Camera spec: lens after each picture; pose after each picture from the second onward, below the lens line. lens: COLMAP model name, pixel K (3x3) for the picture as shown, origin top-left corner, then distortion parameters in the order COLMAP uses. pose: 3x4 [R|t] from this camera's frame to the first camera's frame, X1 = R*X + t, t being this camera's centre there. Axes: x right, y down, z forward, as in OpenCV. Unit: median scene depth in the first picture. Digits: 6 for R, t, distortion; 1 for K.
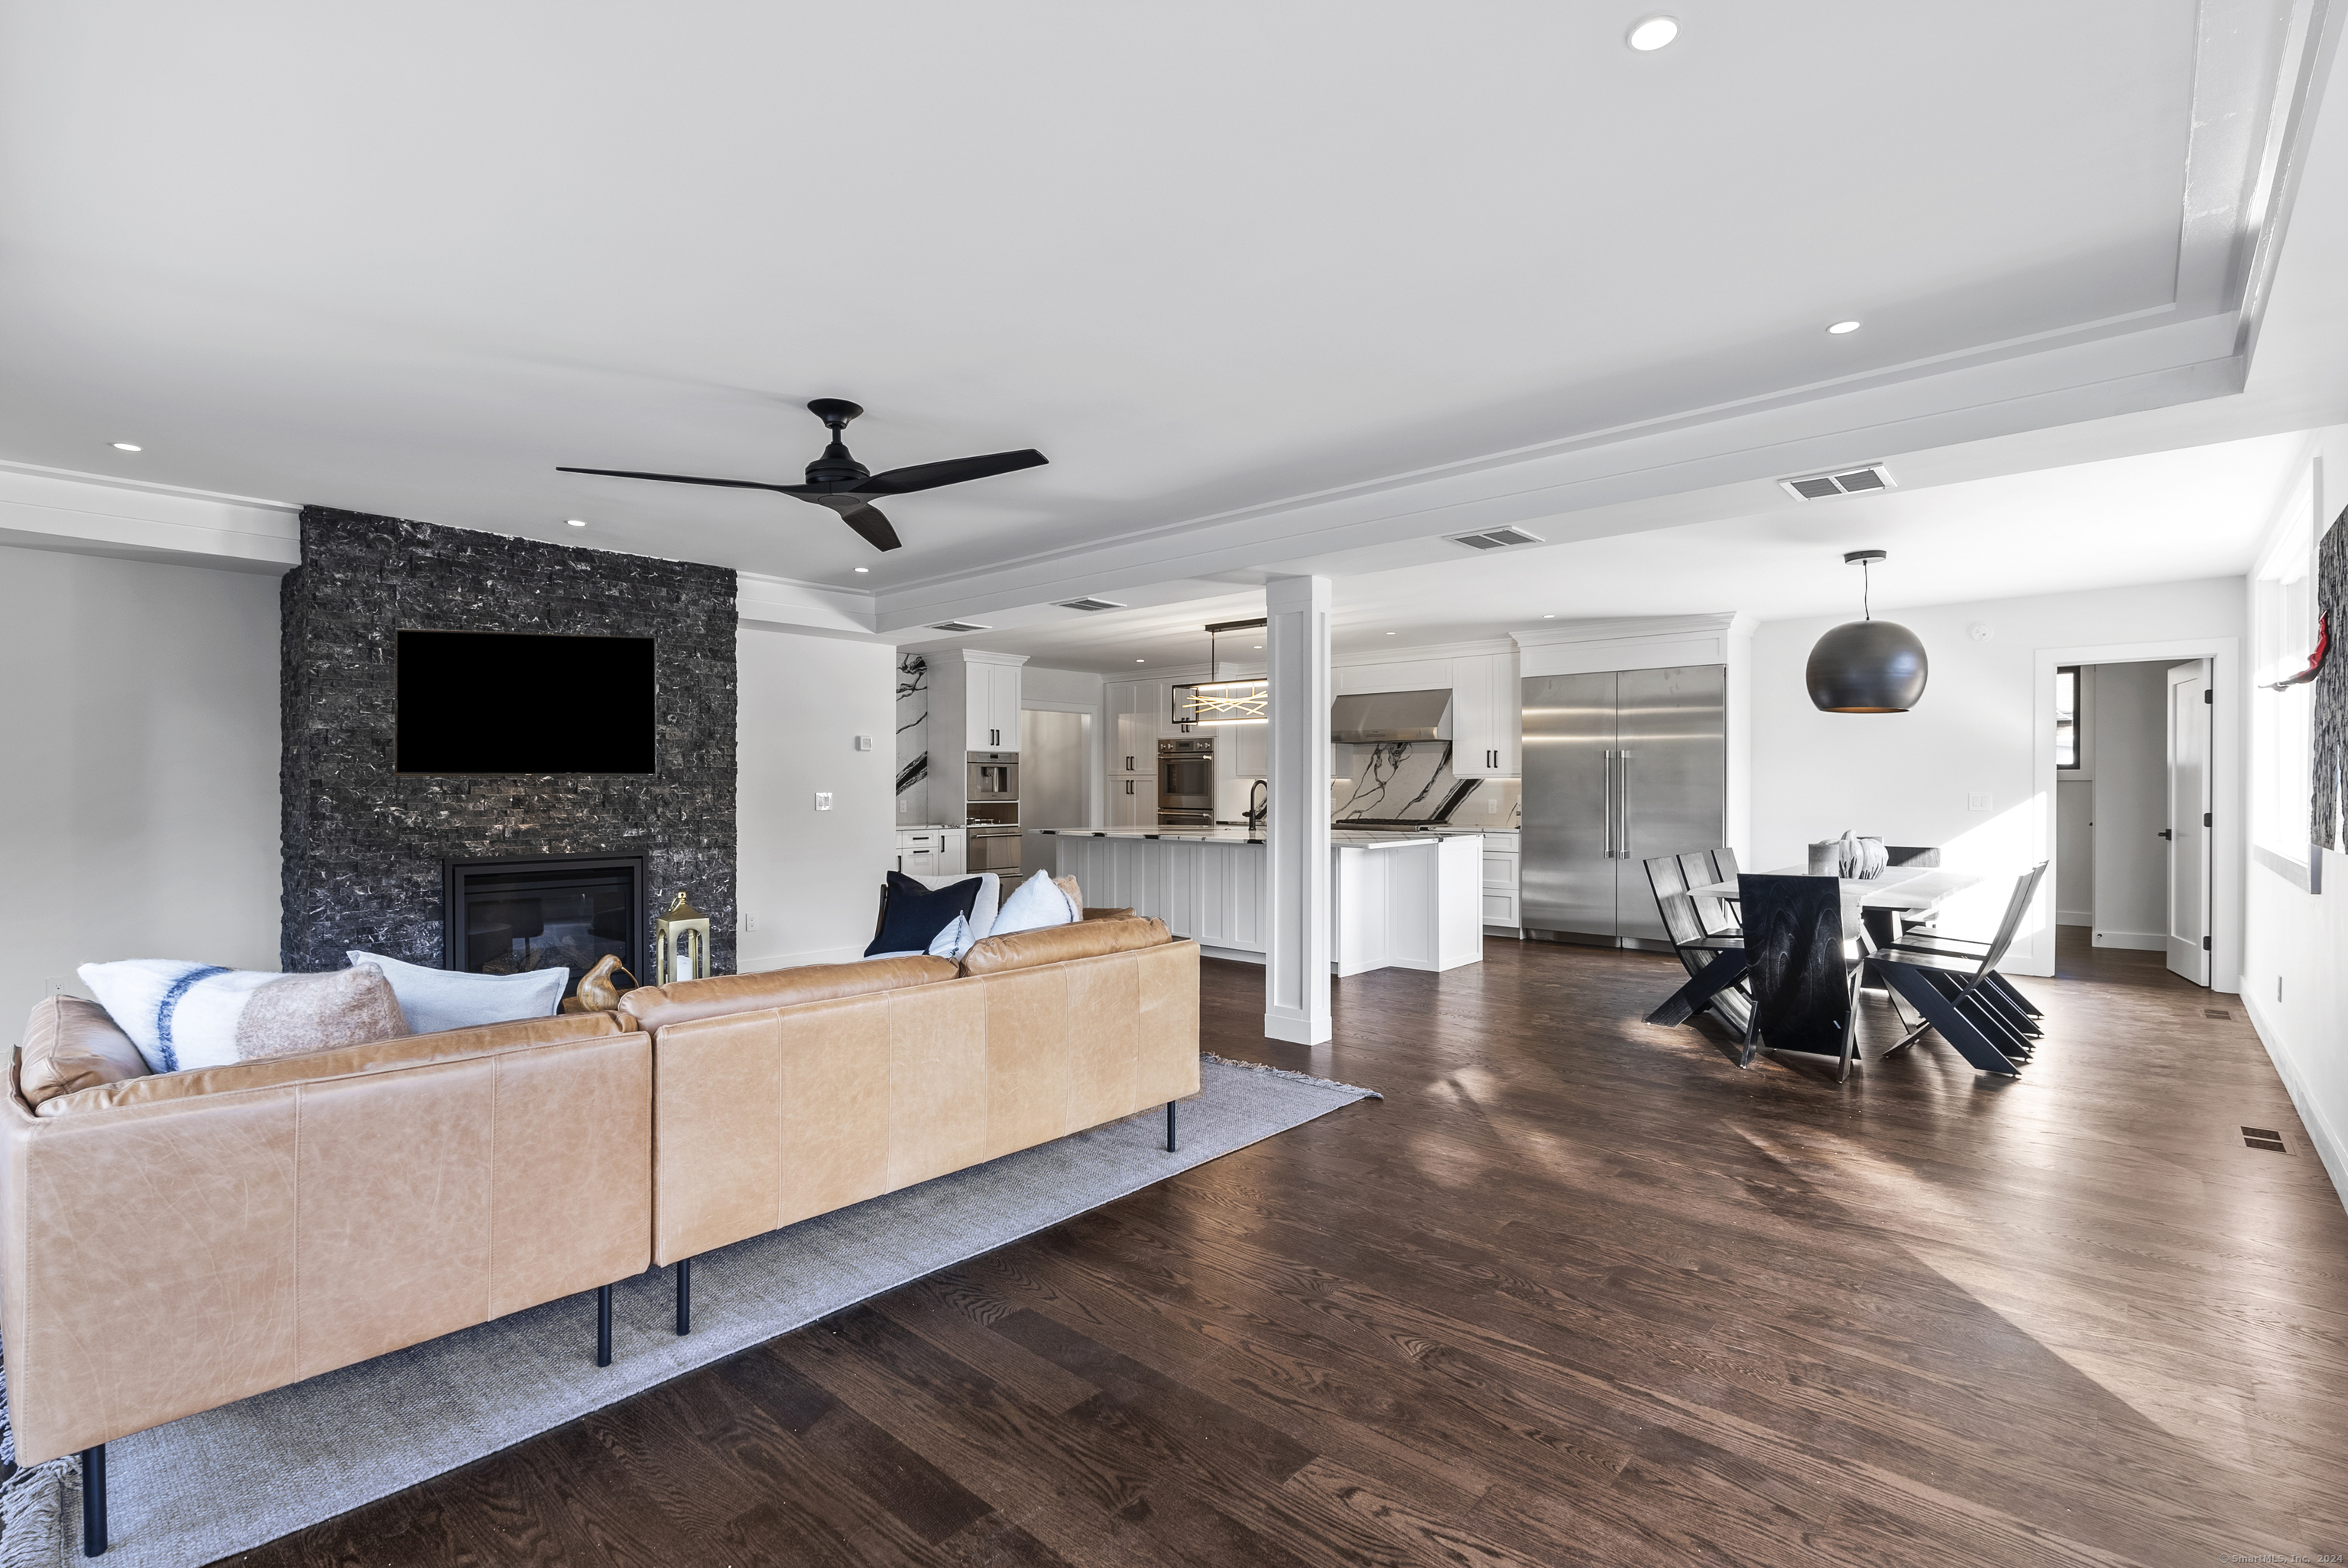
lens RADIAL K [[1073.9, 0, 1174.0], [0, 1073.9, 792.7], [0, 0, 1]] dist [-0.015814, 0.007695]
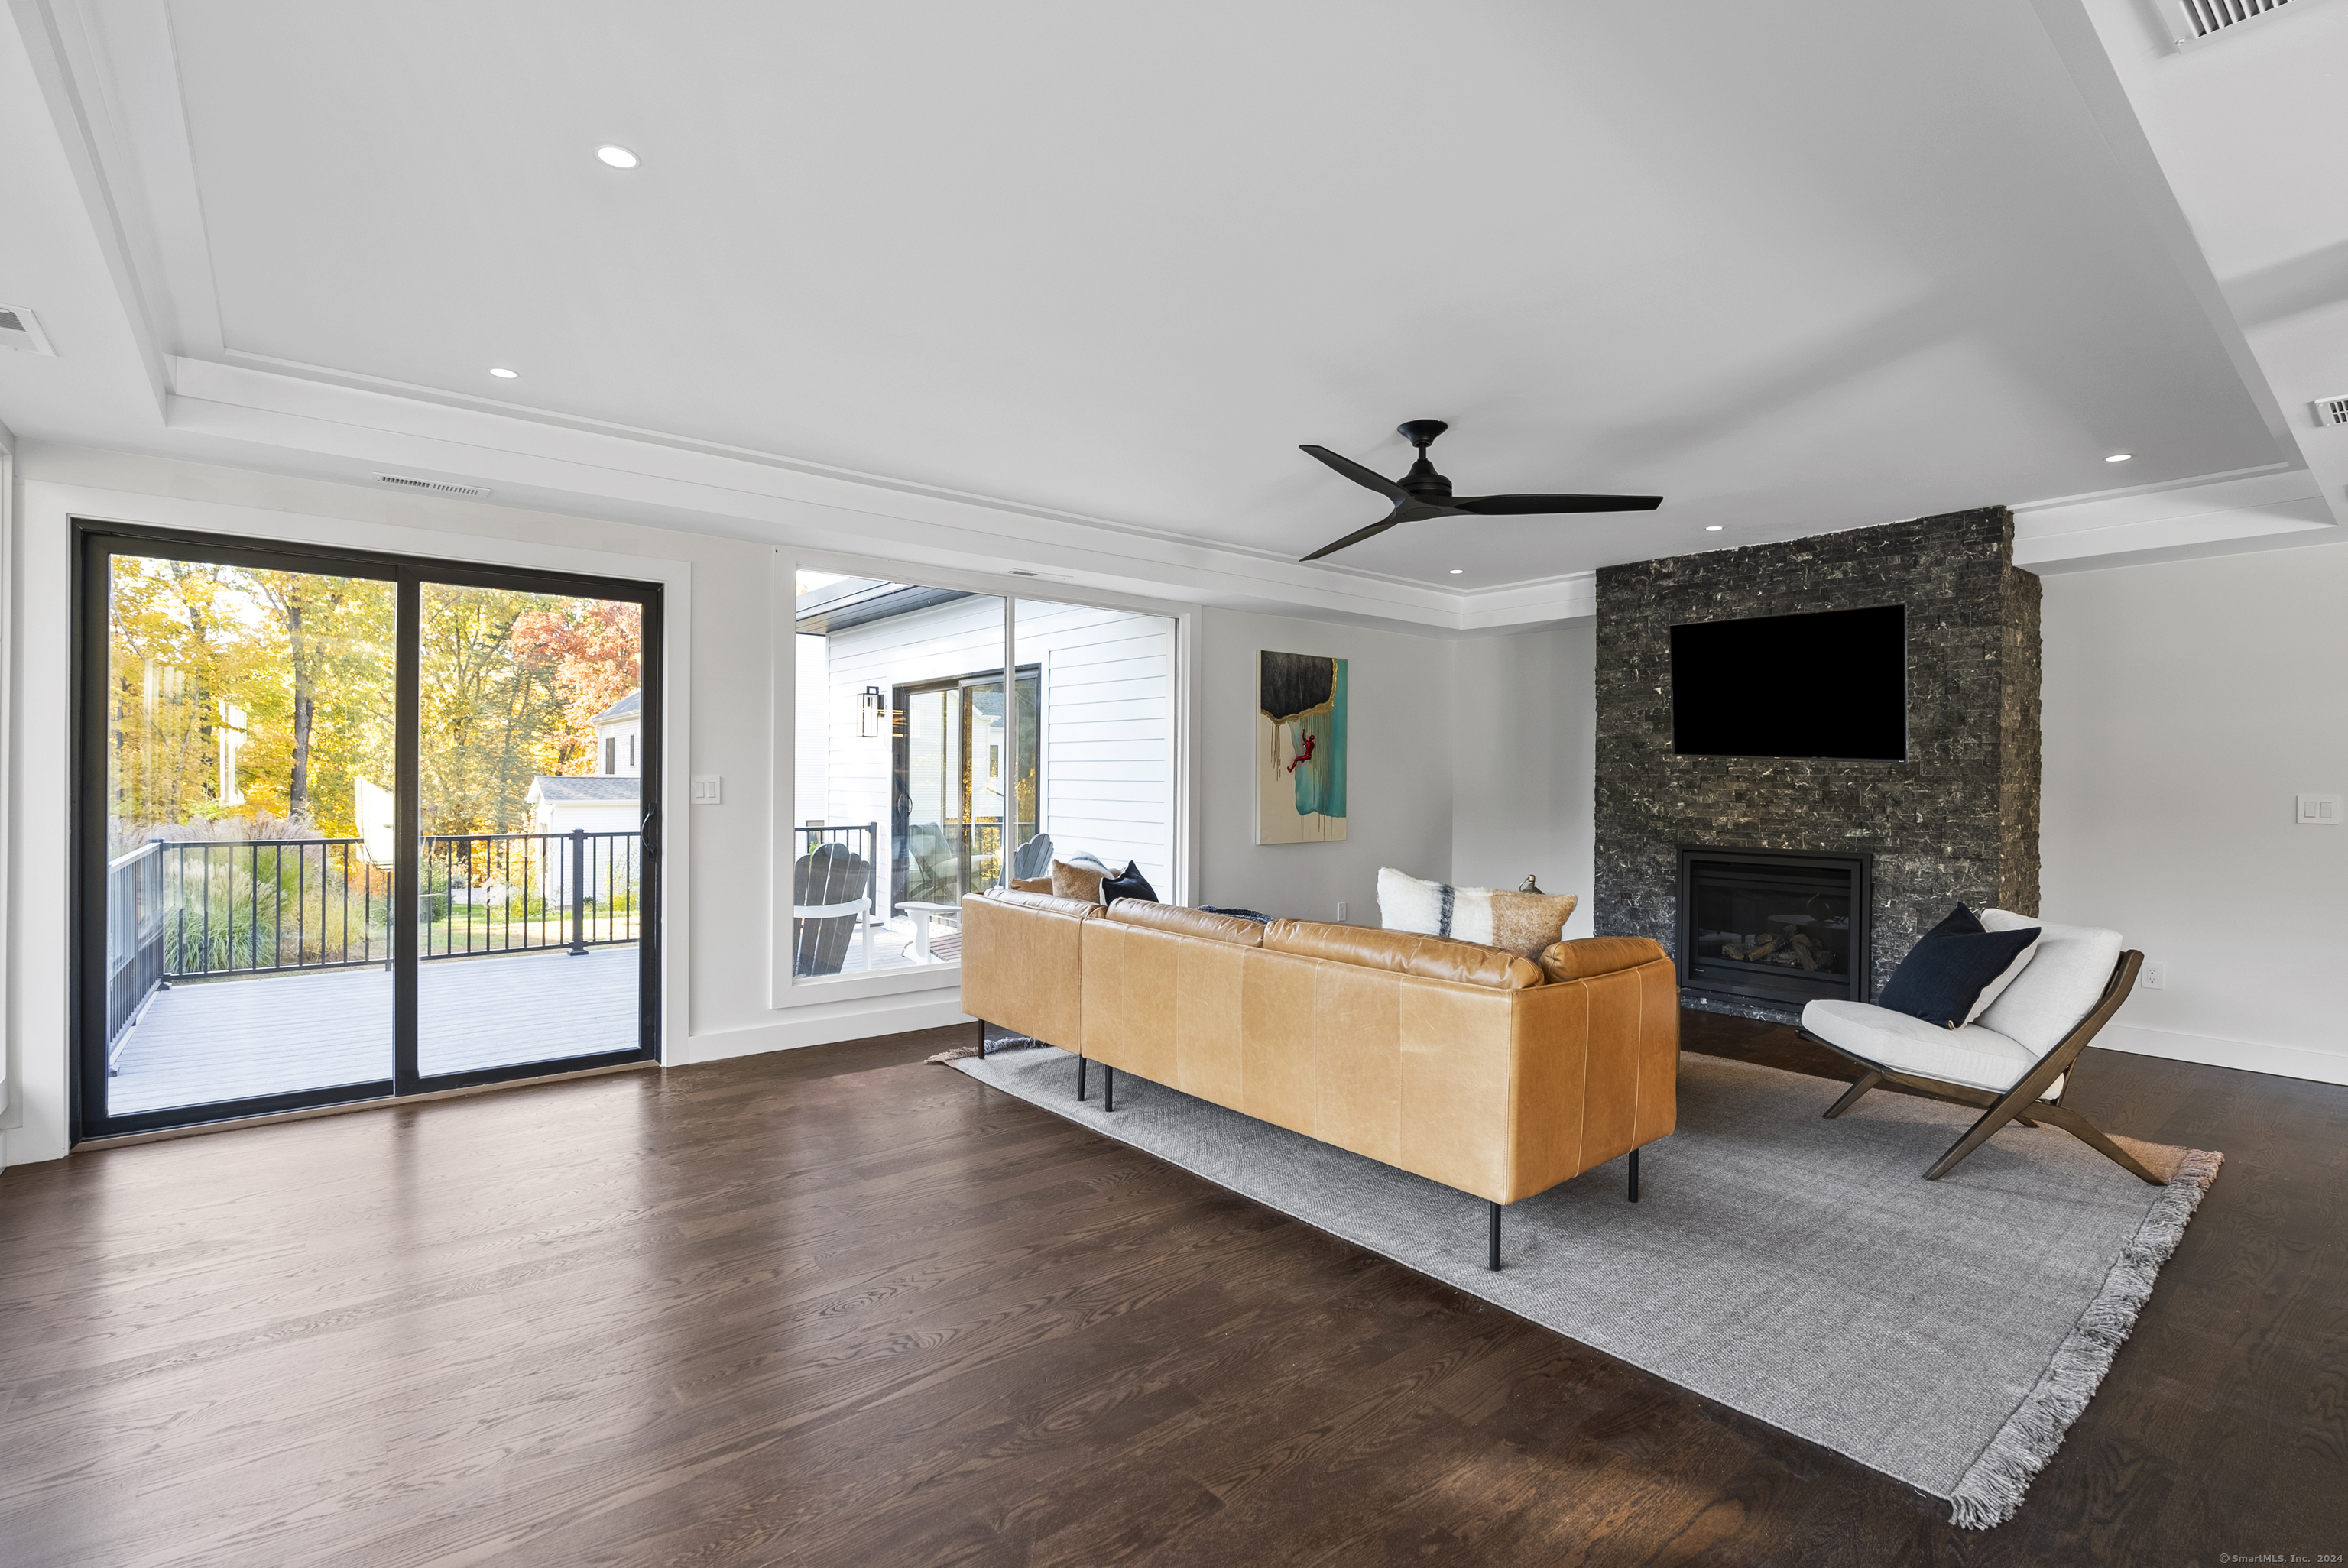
lens RADIAL K [[1074.8, 0, 1174.0], [0, 1074.8, 784.0], [0, 0, 1]] dist [-0.025690, 0.013675]
pose [[-0.150343, 0.003037, -0.988629, 0.468597], [-0.013345, 0.999898, 0.005101, -0.001297], [0.988544, 0.013961, -0.150287, 0.546985]]
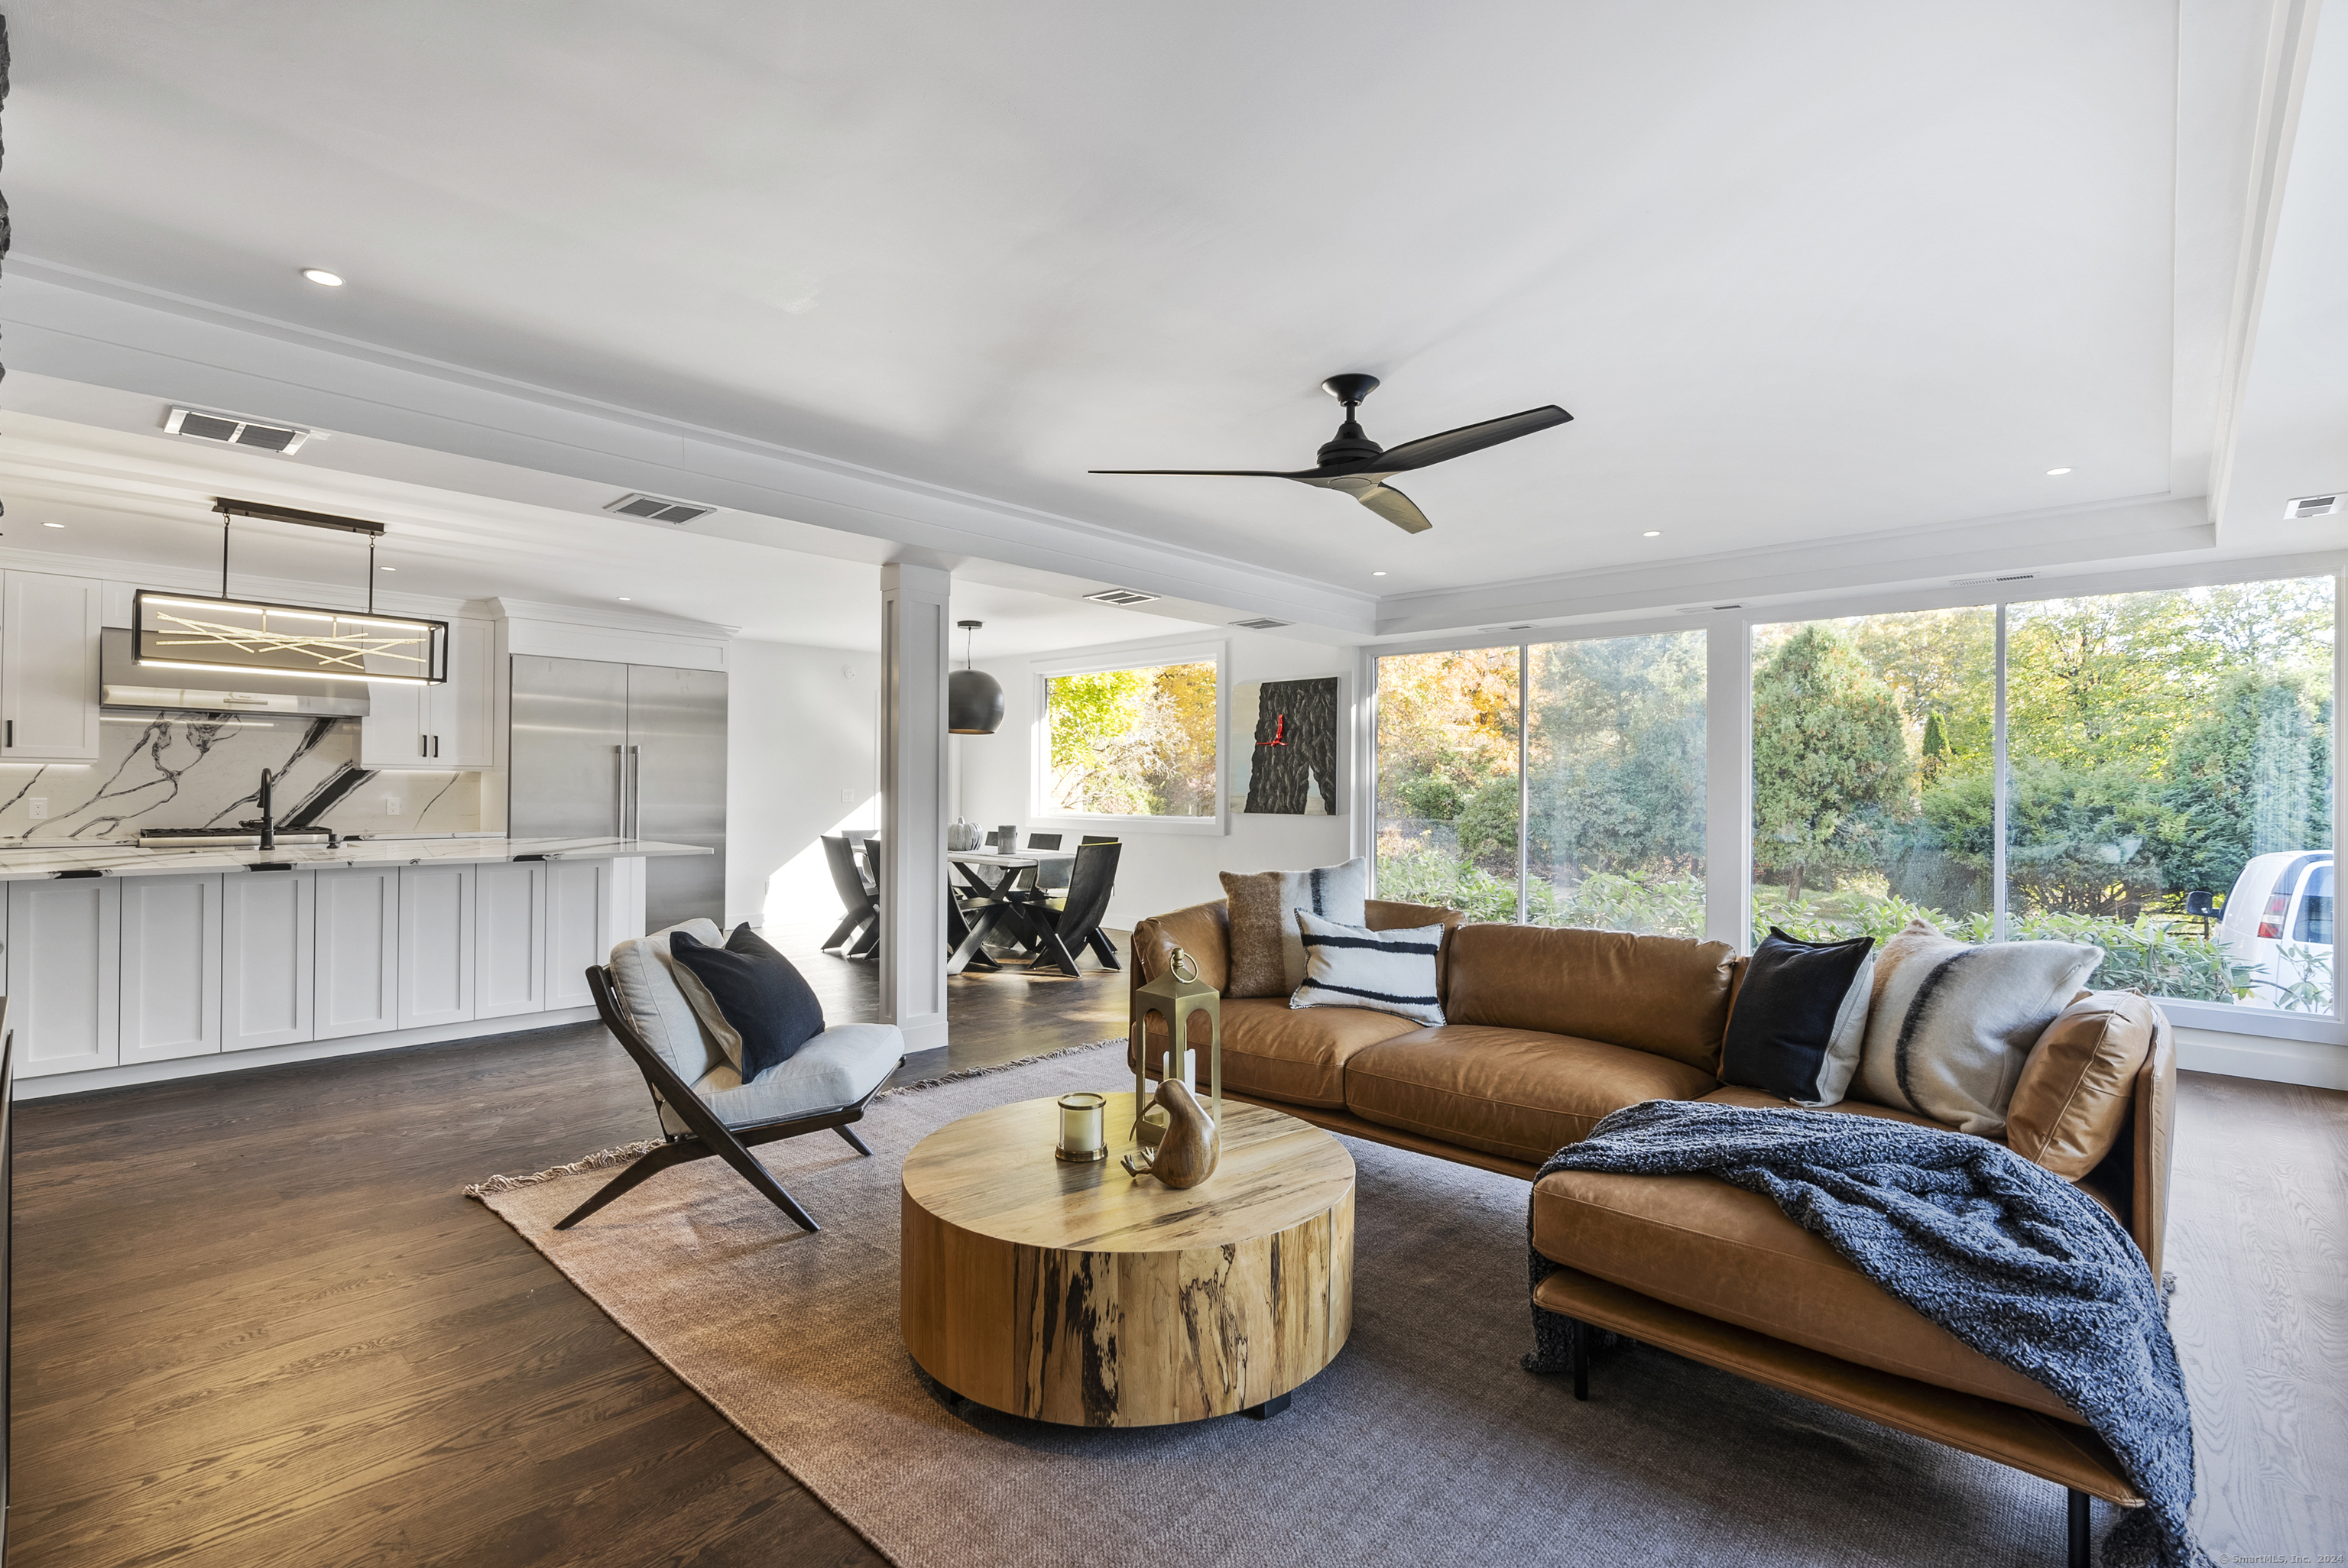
lens RADIAL K [[1073.9, 0, 1174.0], [0, 1073.9, 792.7], [0, 0, 1]] dist [-0.015814, 0.007695]
pose [[0.018657, -0.000876, 0.999826, -0.757065], [-0.002366, 0.999997, 0.000920, 0.001297], [-0.999823, -0.002382, 0.018655, 0.677003]]
